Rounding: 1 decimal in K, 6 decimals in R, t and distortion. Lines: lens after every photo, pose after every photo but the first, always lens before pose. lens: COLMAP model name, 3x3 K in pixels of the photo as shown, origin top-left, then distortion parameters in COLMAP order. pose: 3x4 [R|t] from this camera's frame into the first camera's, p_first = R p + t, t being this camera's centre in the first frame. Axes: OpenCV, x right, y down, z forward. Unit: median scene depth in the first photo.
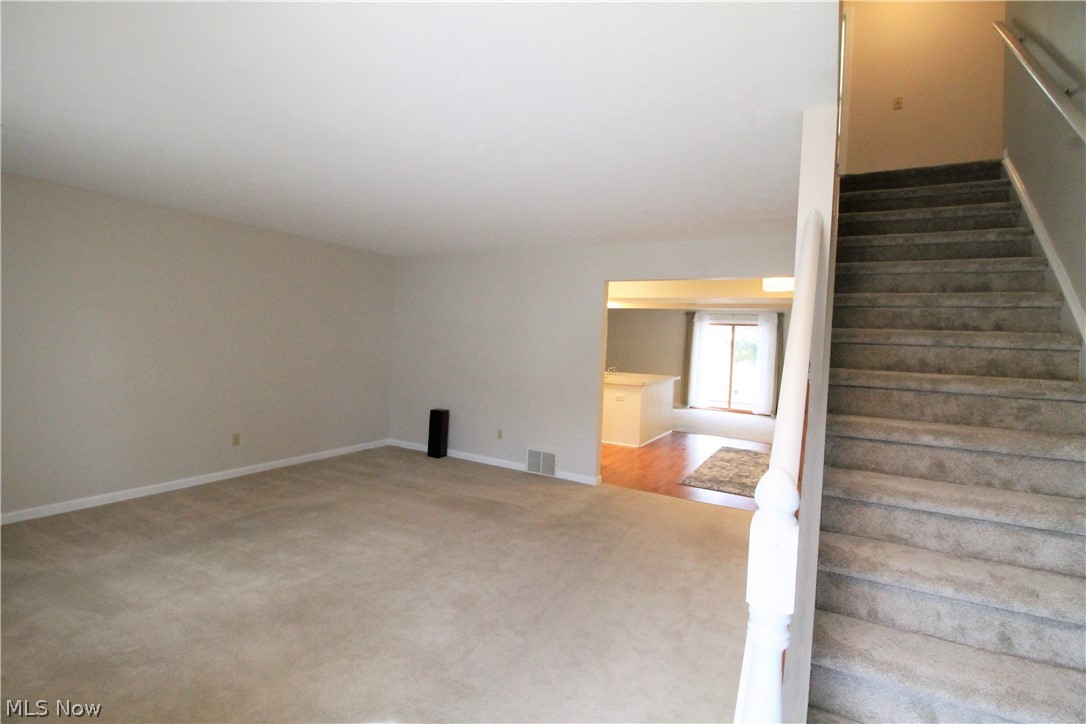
lens RADIAL K [[510.3, 0, 539.3], [0, 510.3, 350.1], [0, 0, 1]] dist [0.001423, -0.014227]
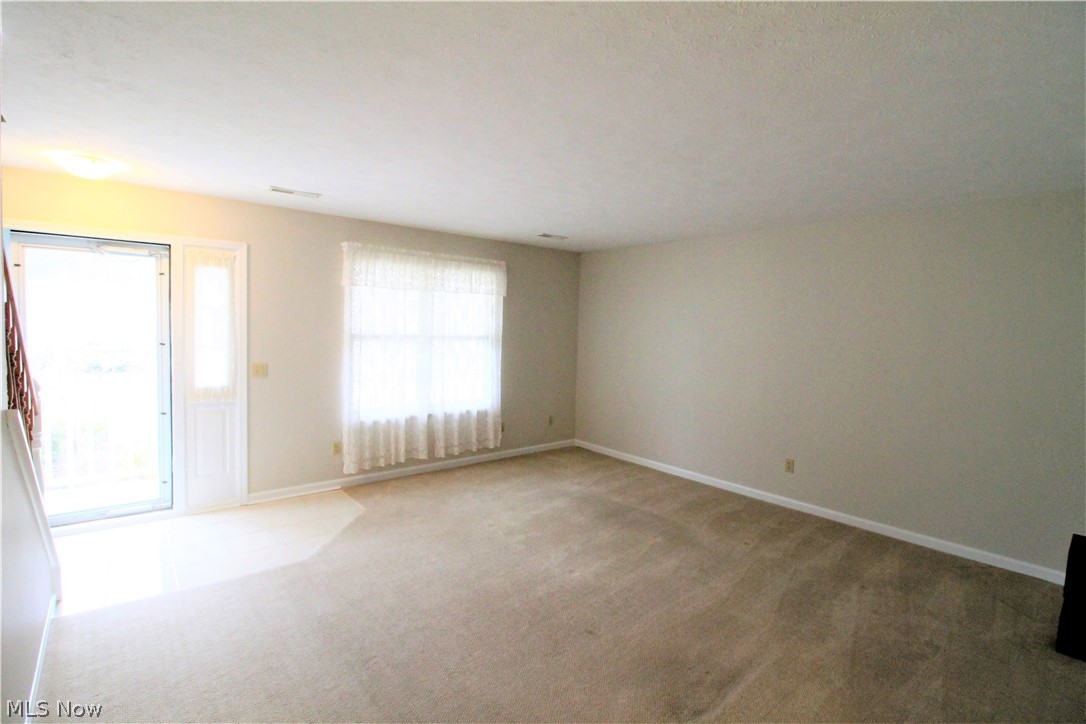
lens RADIAL K [[510.3, 0, 539.3], [0, 510.3, 350.1], [0, 0, 1]] dist [0.001423, -0.014227]
pose [[-0.355487, -0.005328, -0.934666, 0.447501], [-0.060562, 0.998014, 0.017345, -0.017856], [0.932717, 0.062771, -0.355103, 0.999560]]
